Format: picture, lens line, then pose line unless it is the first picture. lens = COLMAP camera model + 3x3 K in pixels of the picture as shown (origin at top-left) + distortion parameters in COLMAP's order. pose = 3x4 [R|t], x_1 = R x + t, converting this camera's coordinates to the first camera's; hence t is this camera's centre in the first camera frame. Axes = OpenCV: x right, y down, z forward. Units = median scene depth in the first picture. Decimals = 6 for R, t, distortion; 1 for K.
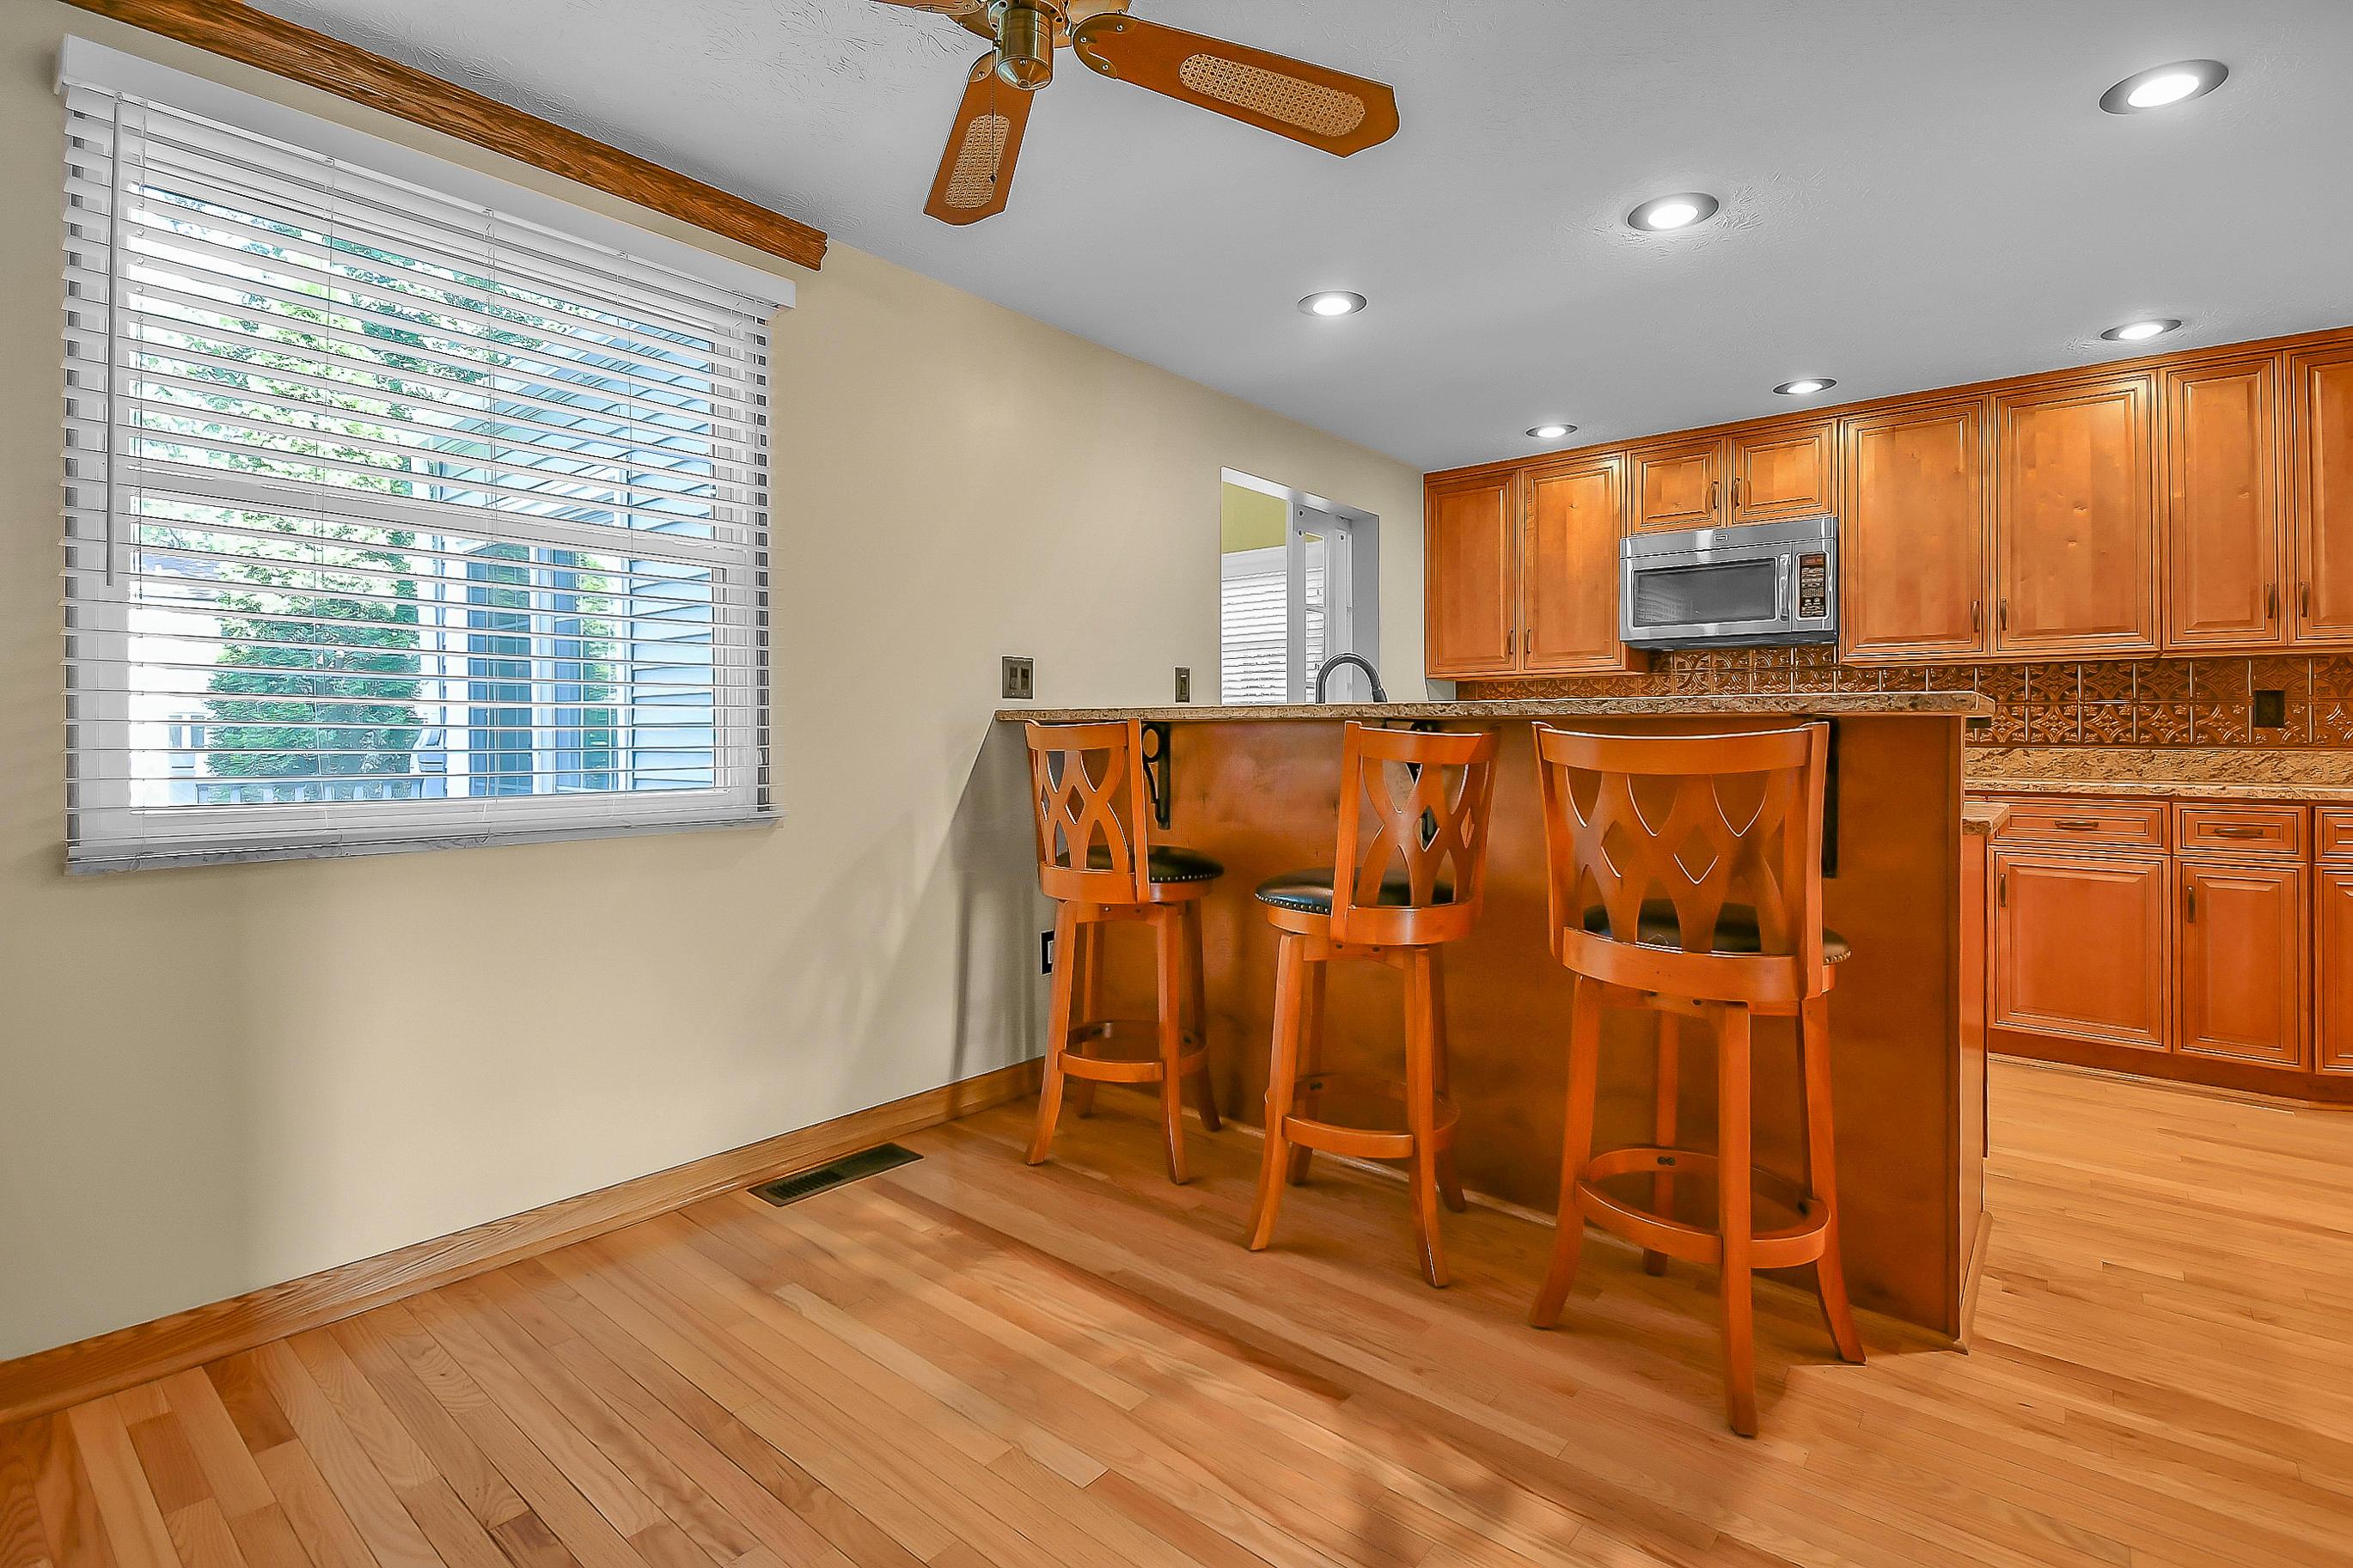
lens RADIAL K [[1095.0, 0, 1165.0], [0, 1095.0, 744.2], [0, 0, 1]] dist [0.002763, -0.019618]
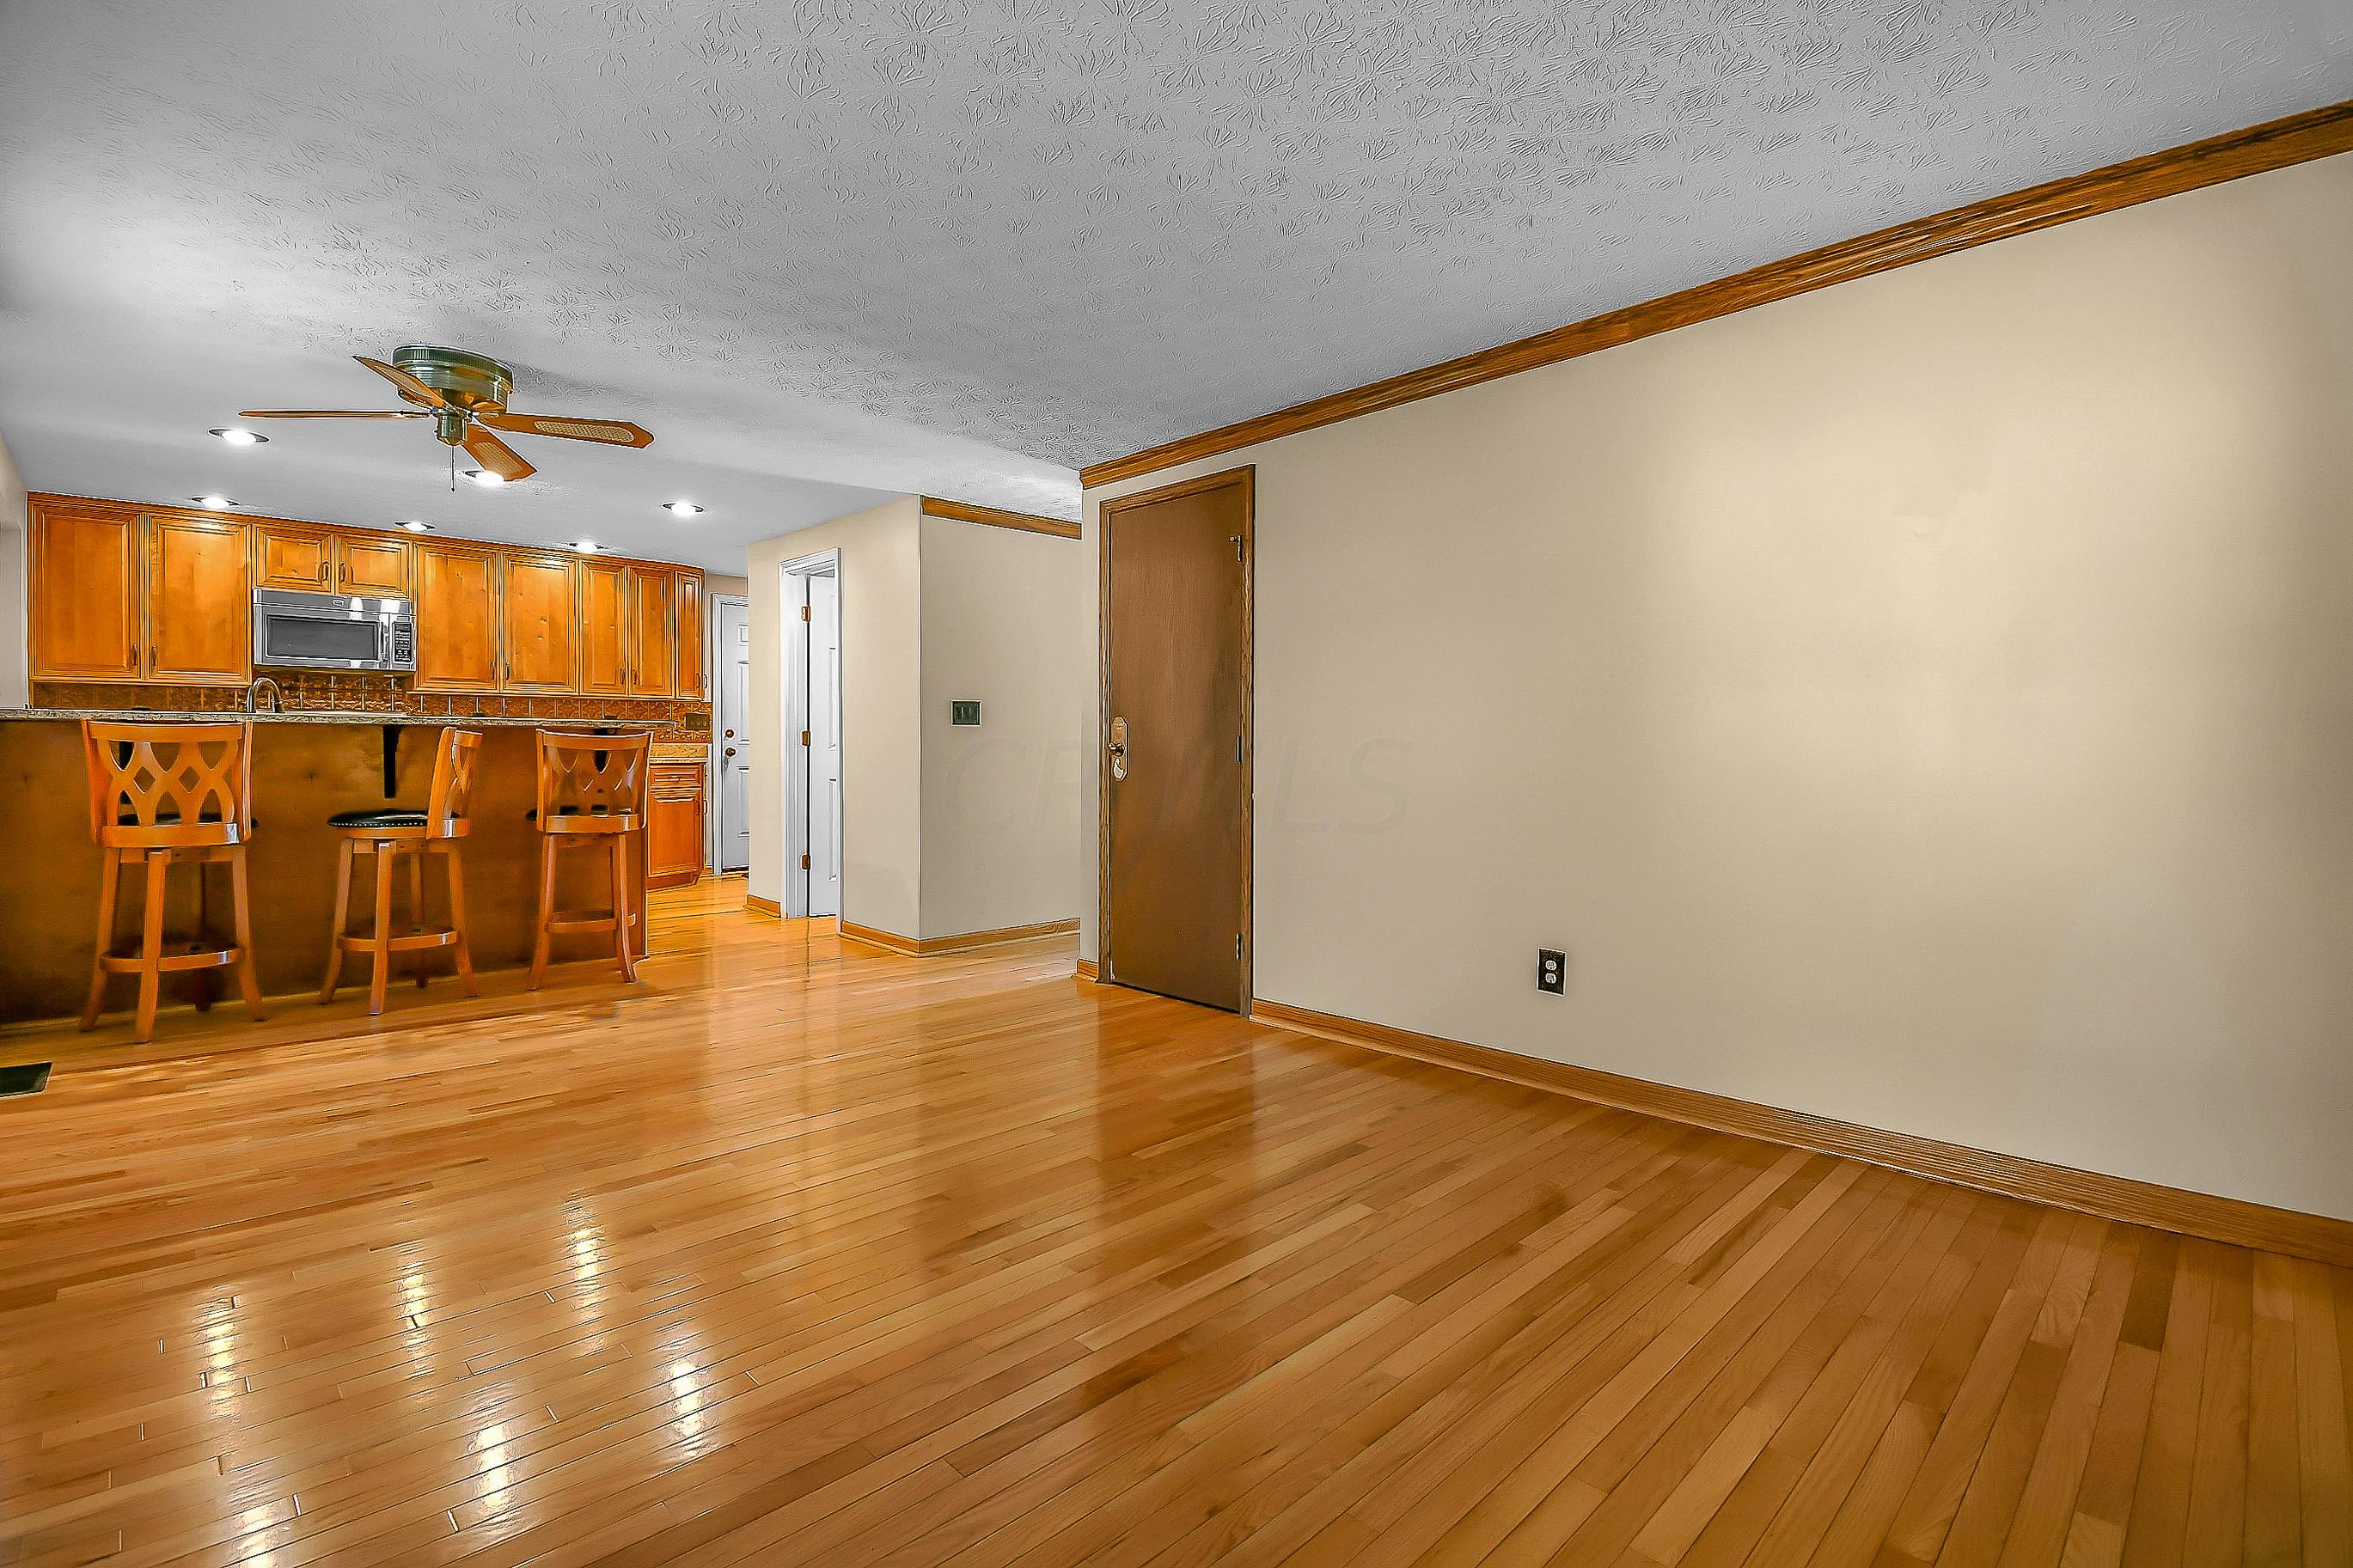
lens RADIAL K [[1095.0, 0, 1165.0], [0, 1095.0, 744.2], [0, 0, 1]] dist [0.002763, -0.019618]
pose [[0.104824, 0.001330, 0.994490, -0.928062], [0.003691, 0.999992, -0.001727, 0.010780], [-0.994484, 0.003851, 0.104818, -0.292700]]
